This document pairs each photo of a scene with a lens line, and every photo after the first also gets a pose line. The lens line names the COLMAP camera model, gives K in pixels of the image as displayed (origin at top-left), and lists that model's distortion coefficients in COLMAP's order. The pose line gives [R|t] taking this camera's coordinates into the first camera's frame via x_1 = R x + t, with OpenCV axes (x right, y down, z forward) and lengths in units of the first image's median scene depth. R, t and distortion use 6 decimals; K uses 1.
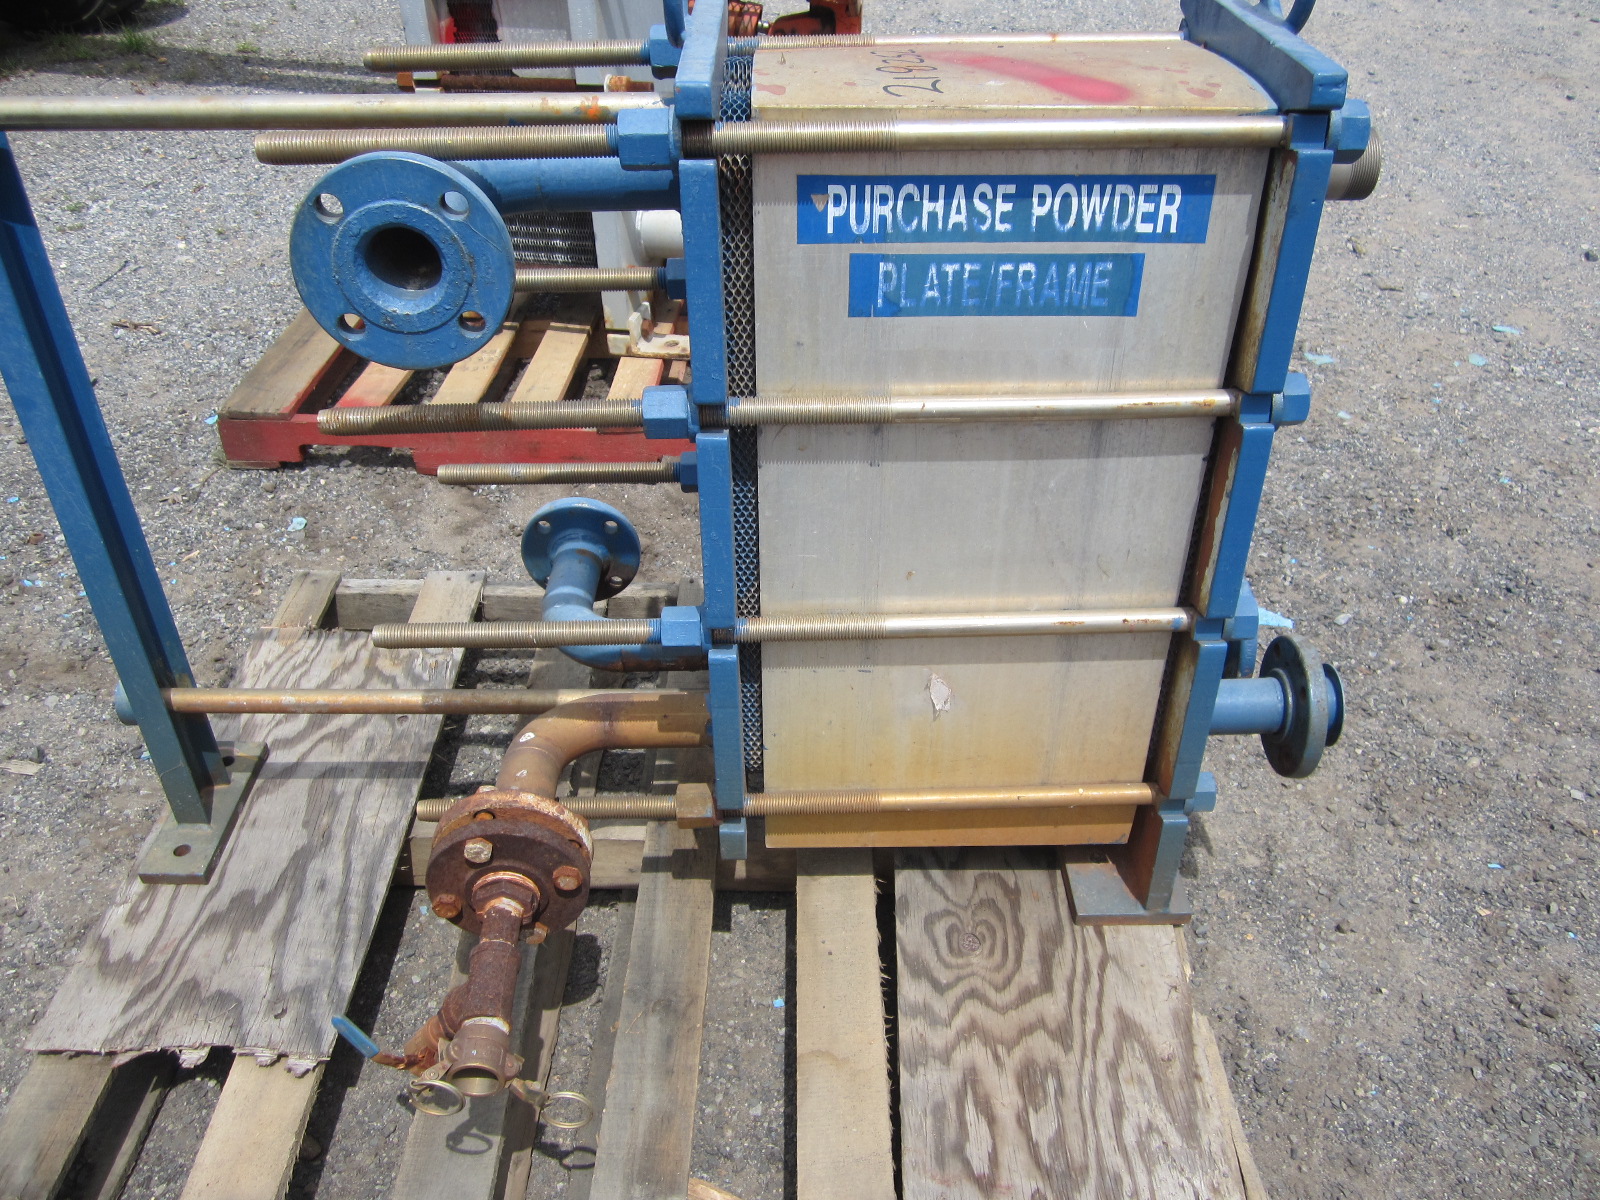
lens RADIAL K [[1308.0, 0, 801.2], [0, 1308.0, 598.9], [0, 0, 1]] dist [-0.043398, 0.006297]
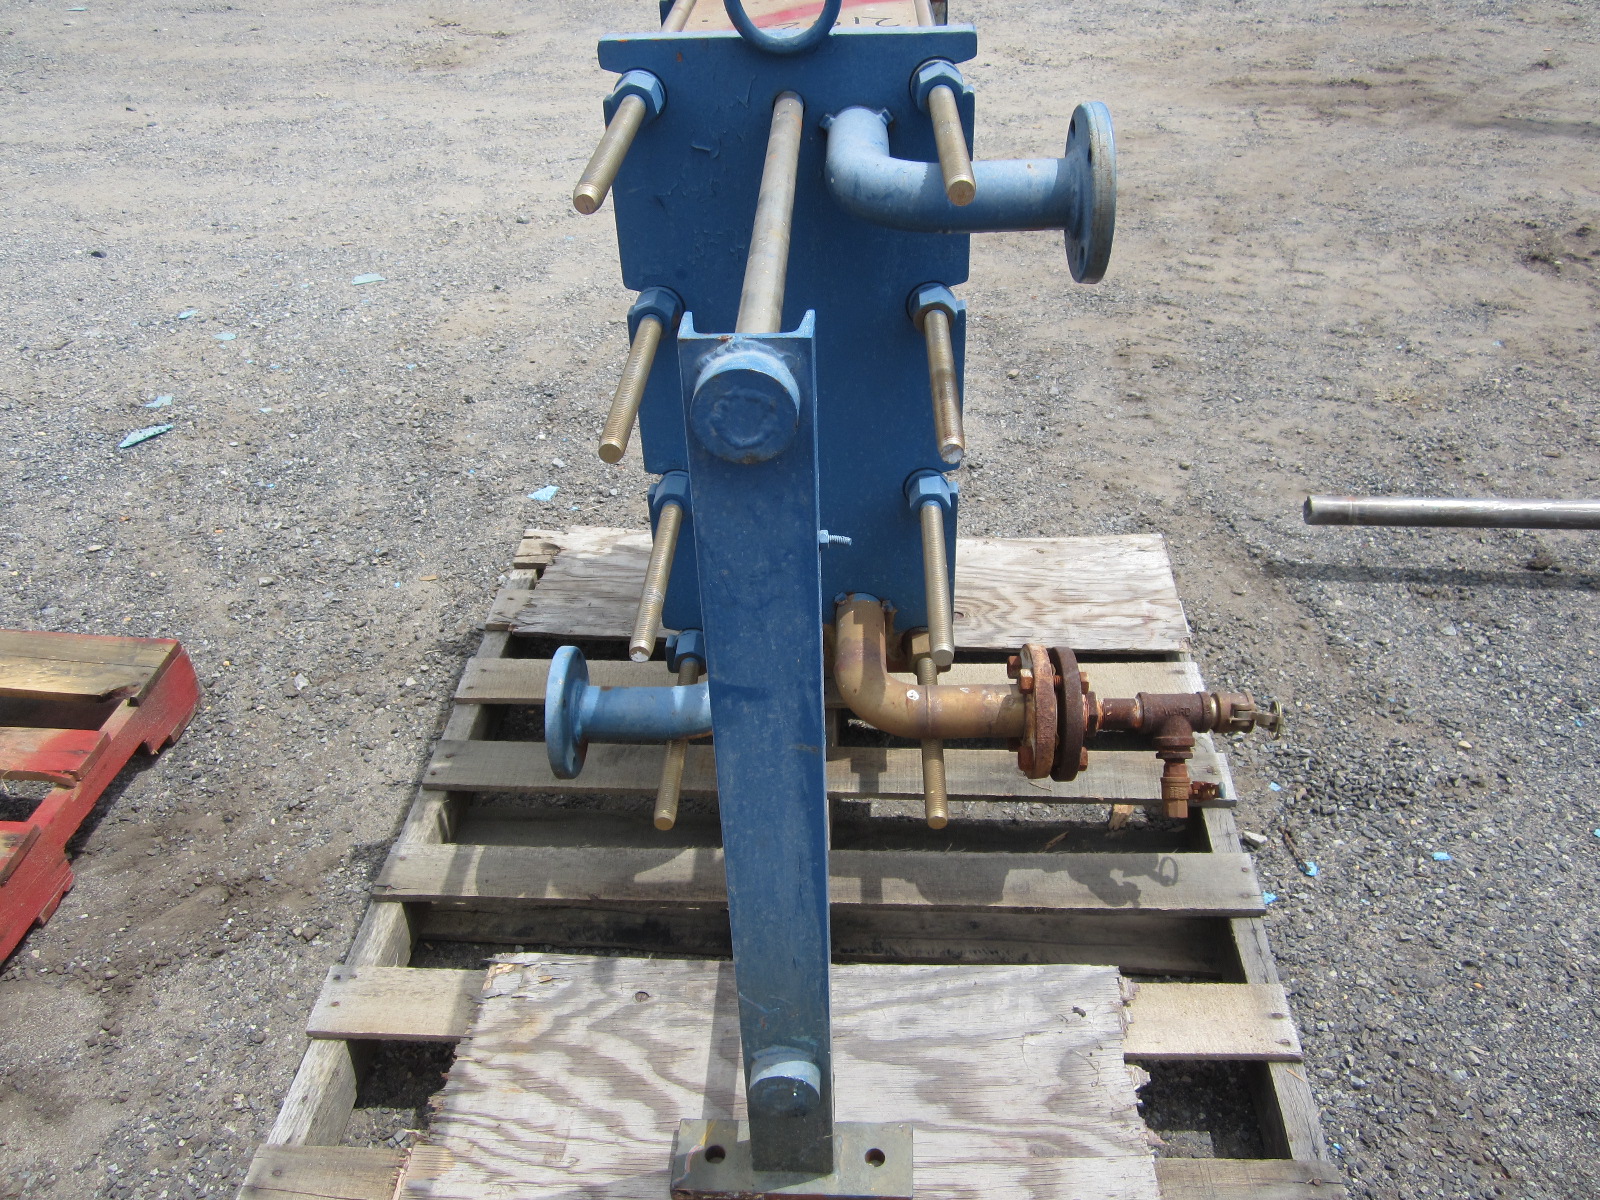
lens RADIAL K [[1308.0, 0, 799.4], [0, 1308.0, 600.1], [0, 0, 1]] dist [-0.043398, 0.006297]
pose [[0.053133, -0.576770, 0.815177, -0.631044], [0.600937, 0.670435, 0.435191, -0.285677], [-0.797529, 0.466746, 0.382225, 0.370961]]
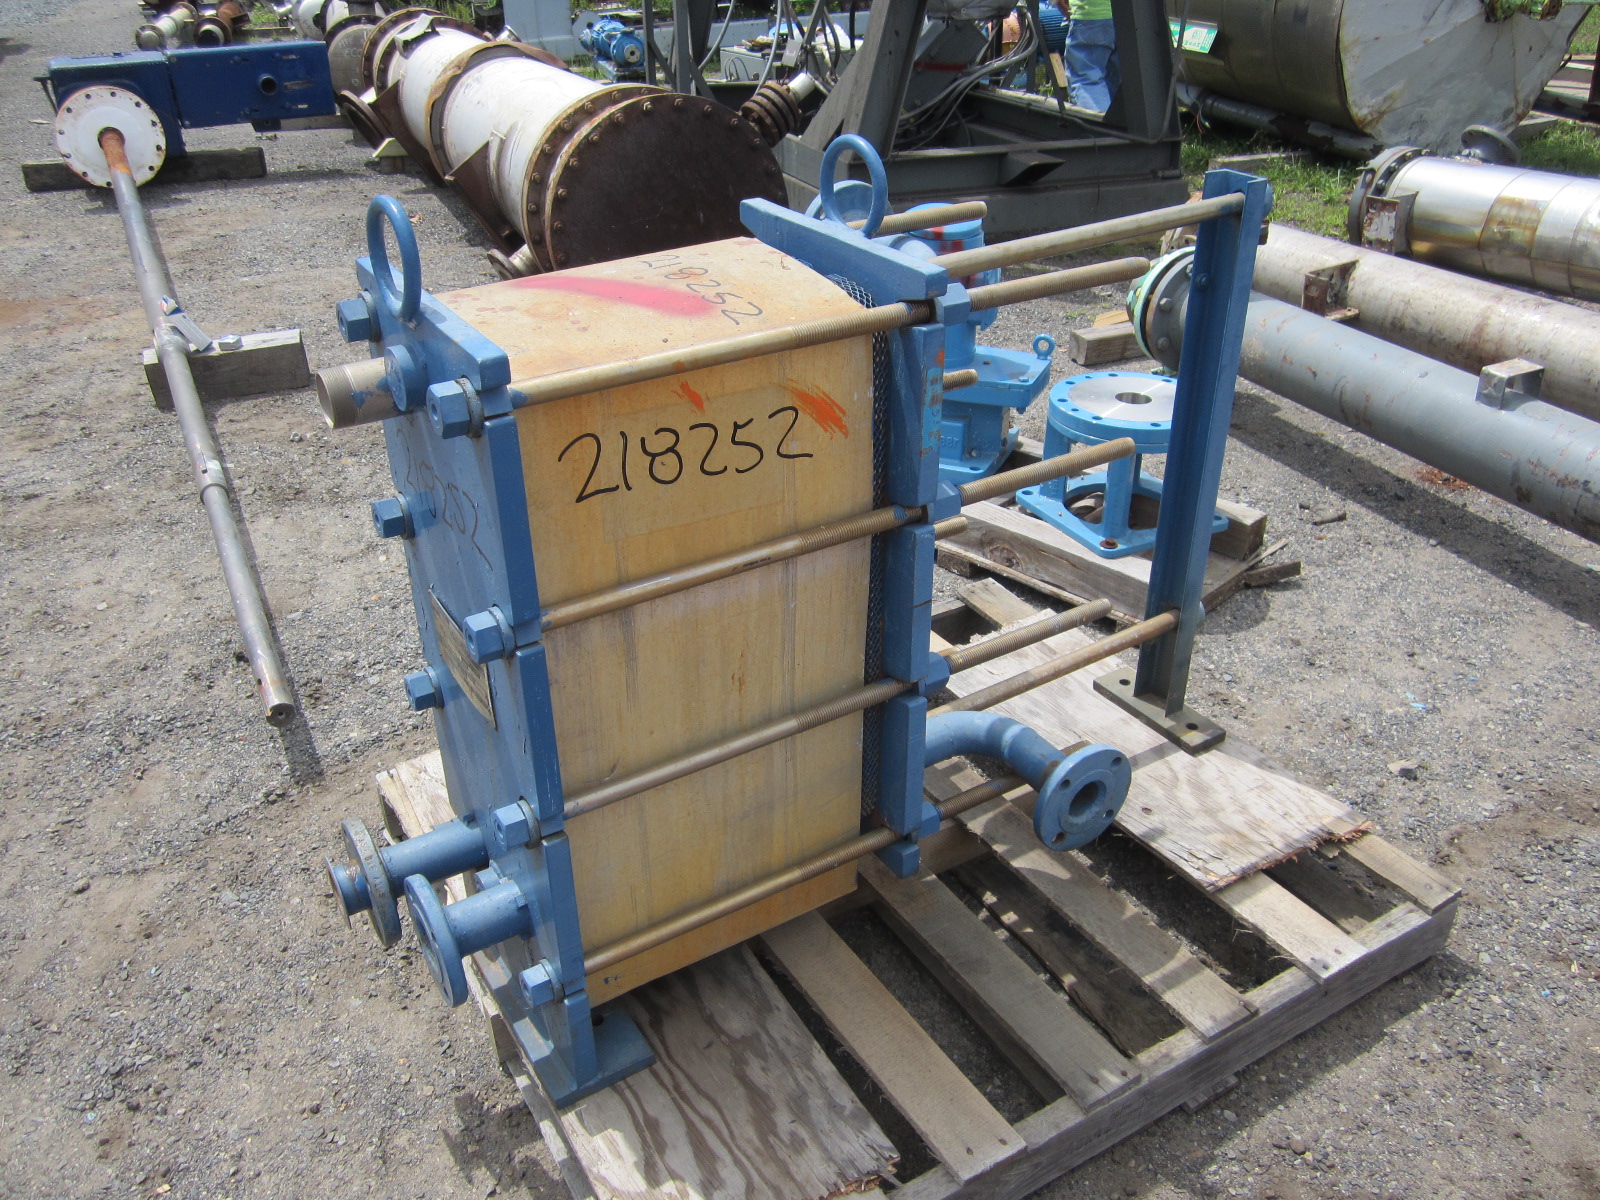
lens RADIAL K [[1308.0, 0, 802.6], [0, 1308.0, 597.0], [0, 0, 1]] dist [-0.043398, 0.006297]
pose [[-0.854396, 0.276417, -0.440001, 0.297107], [-0.284625, 0.459486, 0.841345, -0.653011], [0.434736, 0.844077, -0.313908, 0.811916]]
